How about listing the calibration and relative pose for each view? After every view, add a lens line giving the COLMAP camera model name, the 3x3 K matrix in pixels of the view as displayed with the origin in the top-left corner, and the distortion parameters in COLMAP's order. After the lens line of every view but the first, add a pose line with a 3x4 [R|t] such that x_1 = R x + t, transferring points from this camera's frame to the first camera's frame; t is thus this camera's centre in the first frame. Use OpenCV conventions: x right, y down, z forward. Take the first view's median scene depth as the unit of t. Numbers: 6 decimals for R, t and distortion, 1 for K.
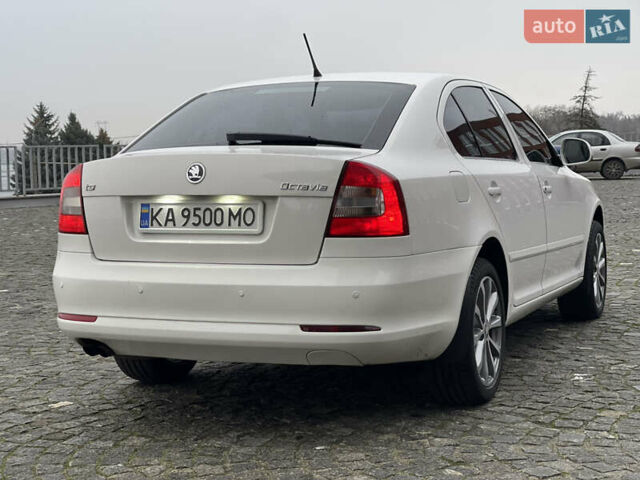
lens RADIAL K [[1242.4, 0, 320.0], [0, 1242.4, 240.0], [0, 0, 1]] dist [0.100033, 0.140037]
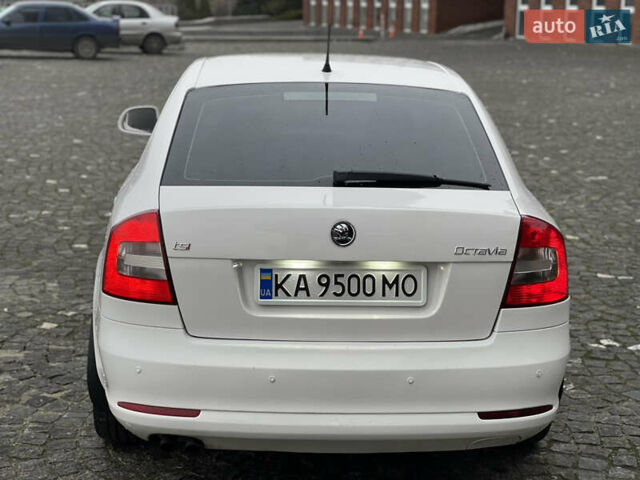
lens RADIAL K [[1242.4, 0, 320.0], [0, 1242.4, 240.0], [0, 0, 1]] dist [0.100033, 0.140037]
pose [[0.899947, -0.047104, 0.433447, -0.460243], [-0.007516, 0.992323, 0.123445, -0.147999], [-0.435935, -0.114352, 0.892684, 0.280425]]
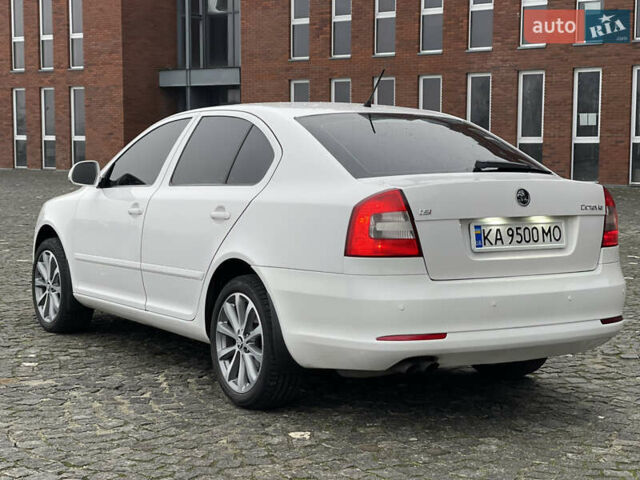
lens RADIAL K [[1242.4, 0, 320.0], [0, 1242.4, 240.0], [0, 0, 1]] dist [0.100033, 0.140037]
pose [[0.577351, -0.041121, 0.815460, -1.132132], [0.043250, 0.998869, 0.019749, -0.044598], [-0.815350, 0.023867, 0.578477, 0.485919]]
